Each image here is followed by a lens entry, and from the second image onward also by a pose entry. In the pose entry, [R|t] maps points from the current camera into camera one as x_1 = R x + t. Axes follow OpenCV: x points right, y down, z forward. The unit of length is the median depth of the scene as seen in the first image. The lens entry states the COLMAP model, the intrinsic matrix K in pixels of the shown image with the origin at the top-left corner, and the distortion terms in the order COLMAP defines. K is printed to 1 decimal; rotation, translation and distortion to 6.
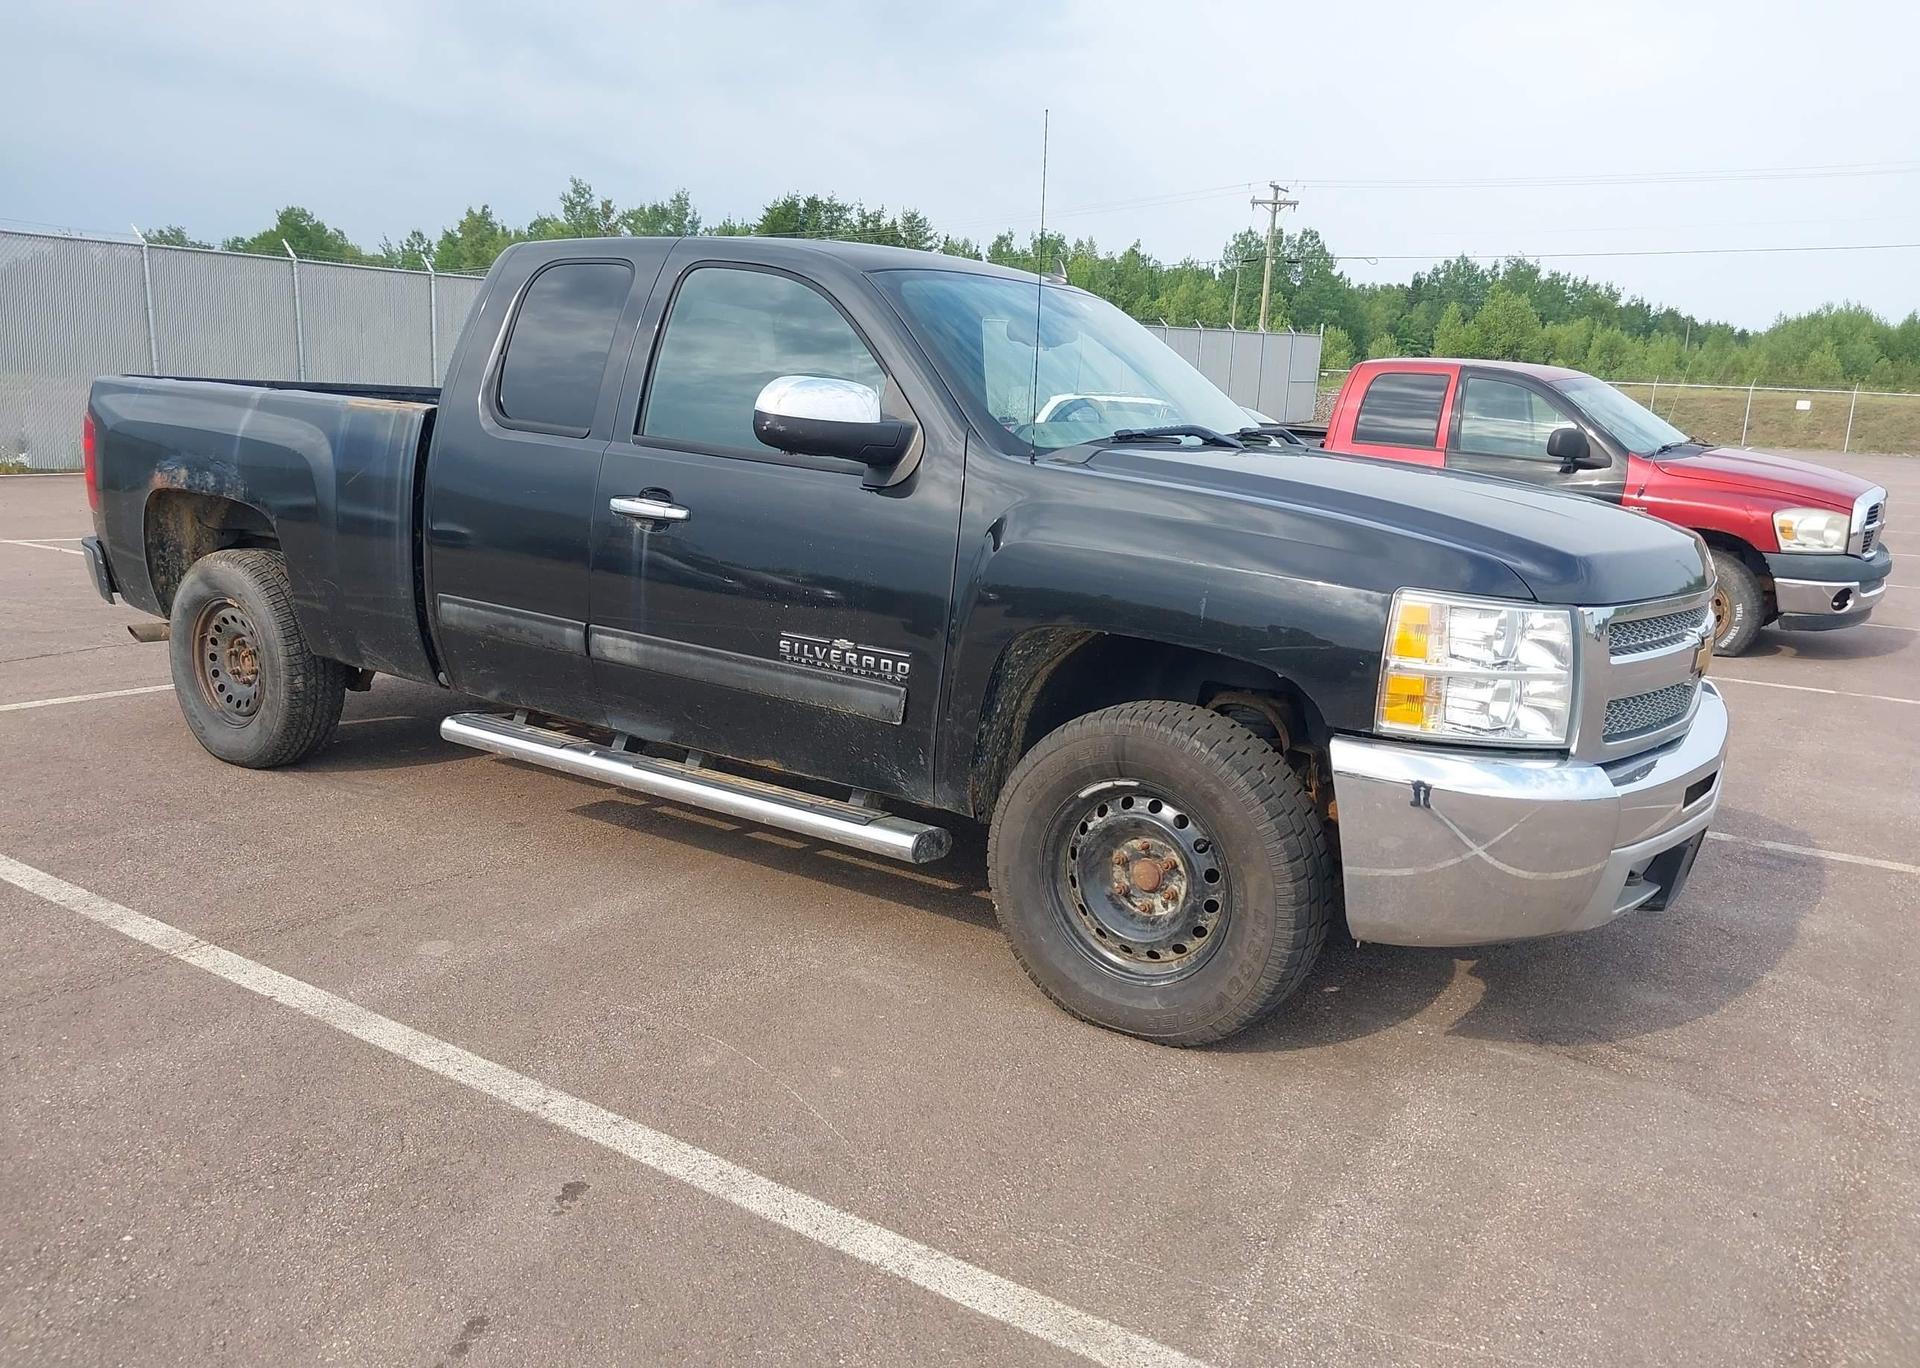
lens RADIAL K [[1514.9, 0, 960.0], [0, 1514.9, 684.0], [0, 0, 1]] dist [0.091783, -0.225490]
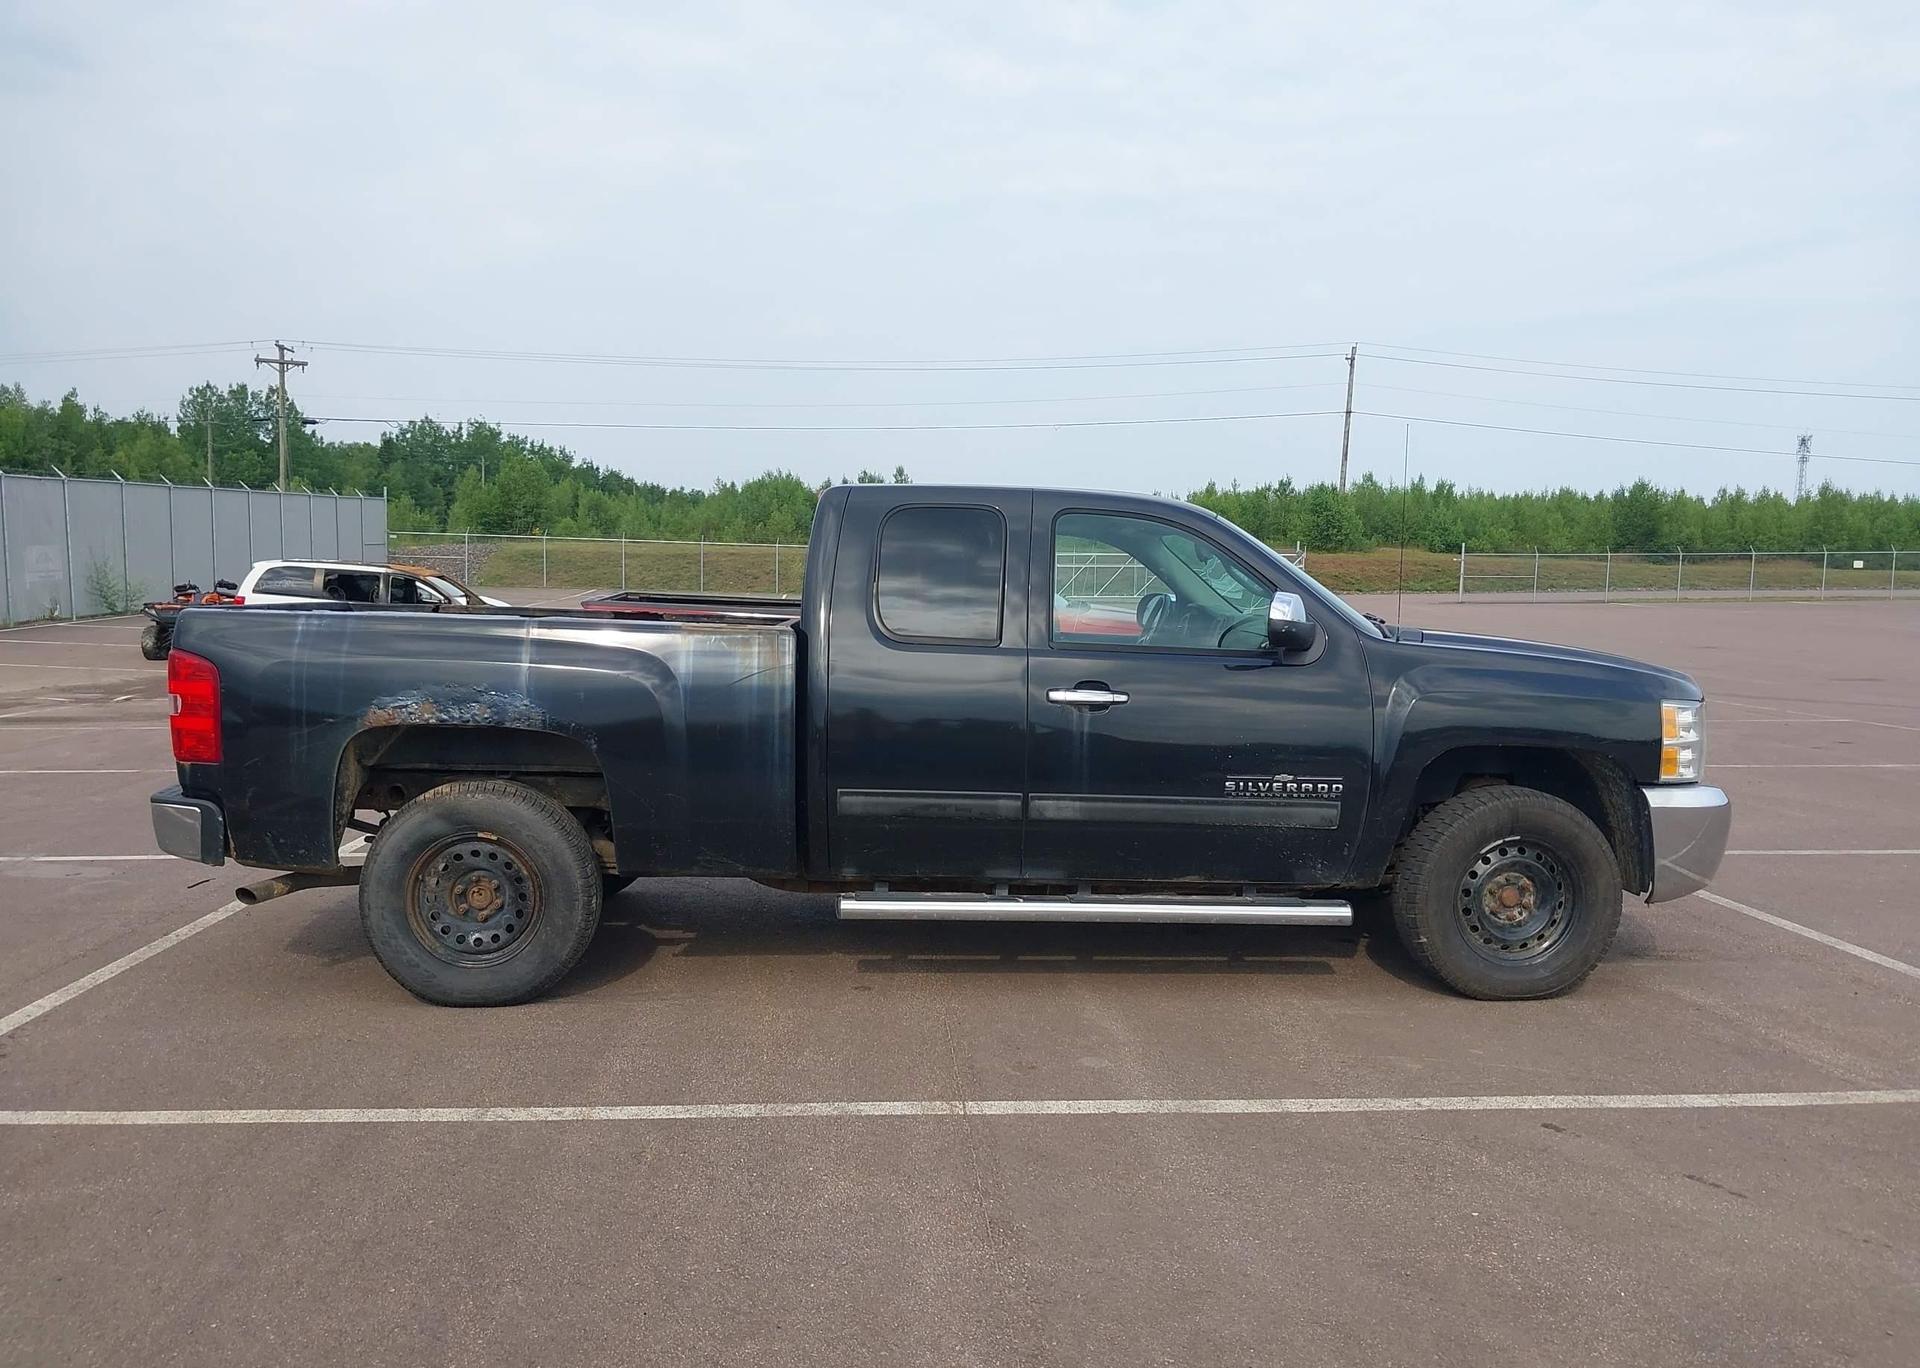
lens RADIAL K [[1512.5, 0, 947.1], [0, 1512.5, 665.1], [0, 0, 1]] dist [0.111820, -0.232099]
pose [[0.789021, -0.070298, 0.610332, -0.968704], [0.137246, 0.988495, -0.063573, -0.068223], [-0.598841, 0.133926, 0.789591, 0.047572]]
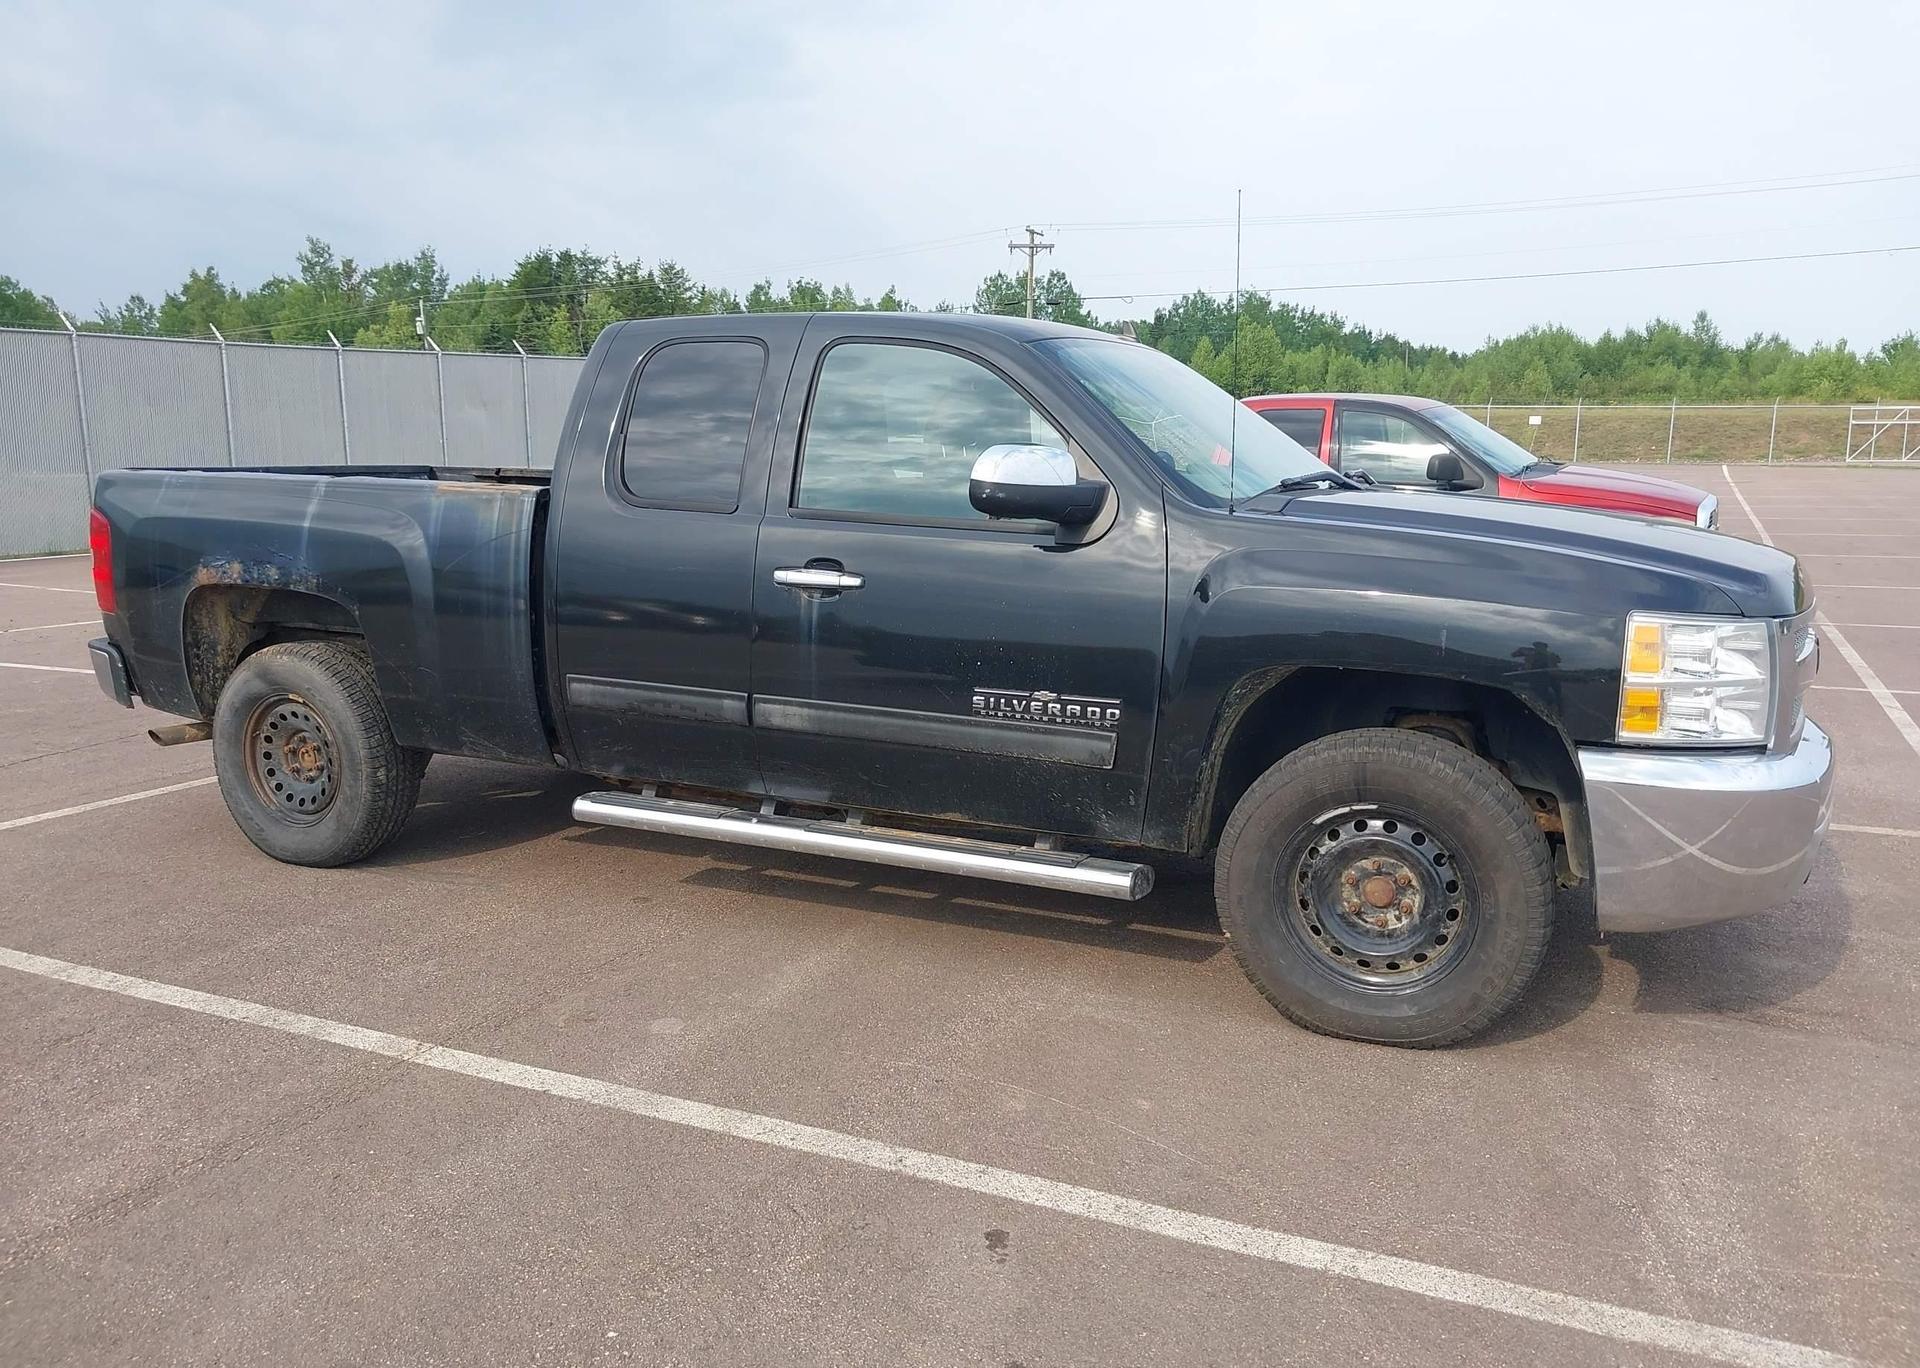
lens RADIAL K [[1512.5, 0, 947.1], [0, 1512.5, 665.1], [0, 0, 1]] dist [0.111820, -0.232099]
pose [[0.987632, -0.065041, 0.142664, -0.239790], [0.070598, 0.996917, -0.034240, -0.013519], [-0.139997, 0.043888, 0.989179, -0.022606]]
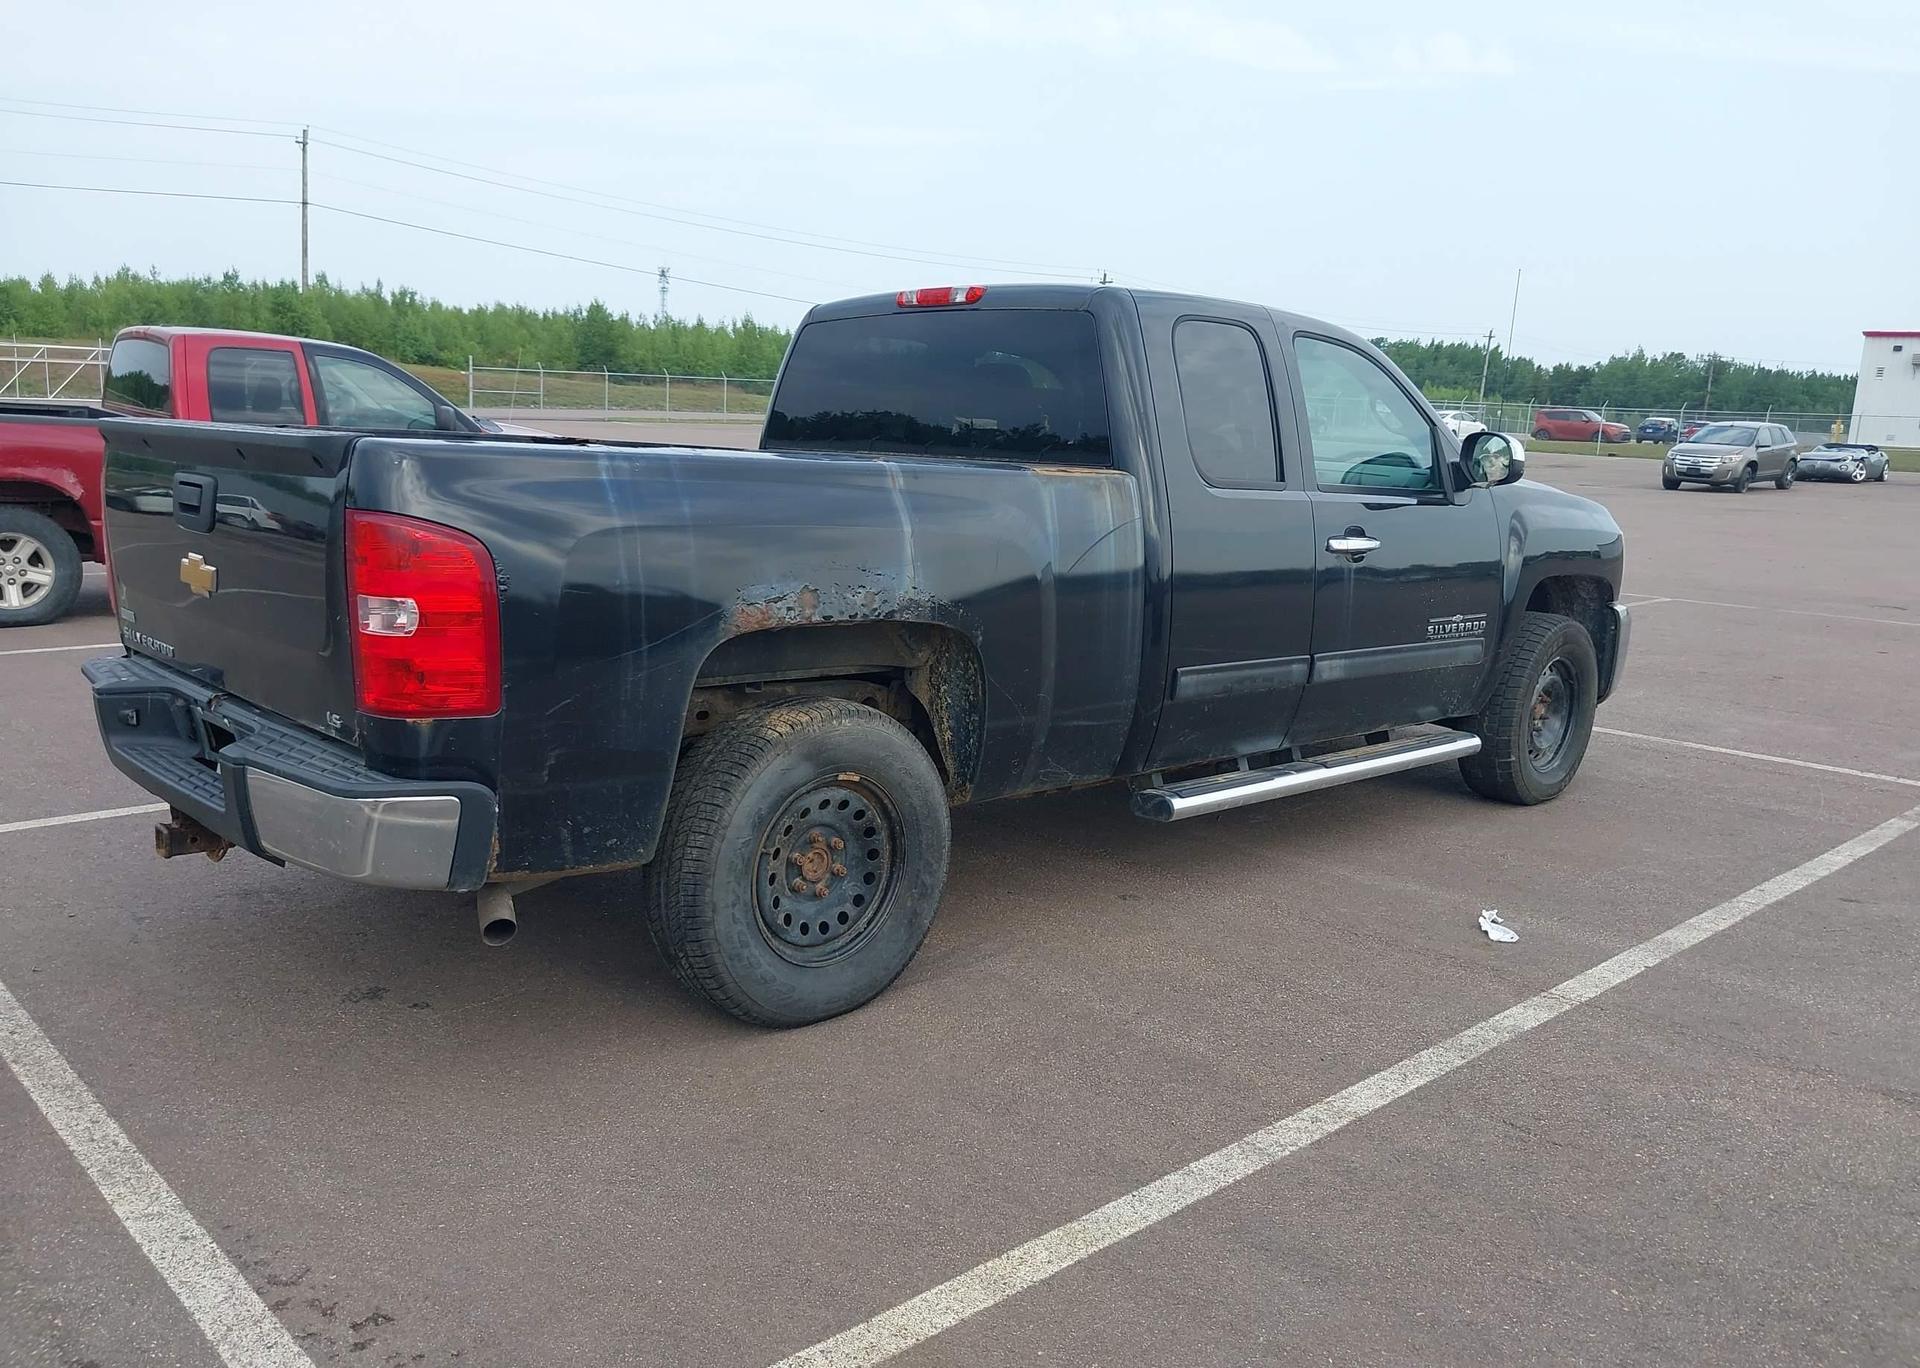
lens RADIAL K [[1521.1, 0, 943.3], [0, 1521.1, 691.0], [0, 0, 1]] dist [0.011232, -0.014203]
pose [[0.211984, -0.206262, 0.955259, -1.274708], [0.151456, 0.972597, 0.176395, -0.233377], [-0.965466, 0.107287, 0.237415, 0.930812]]
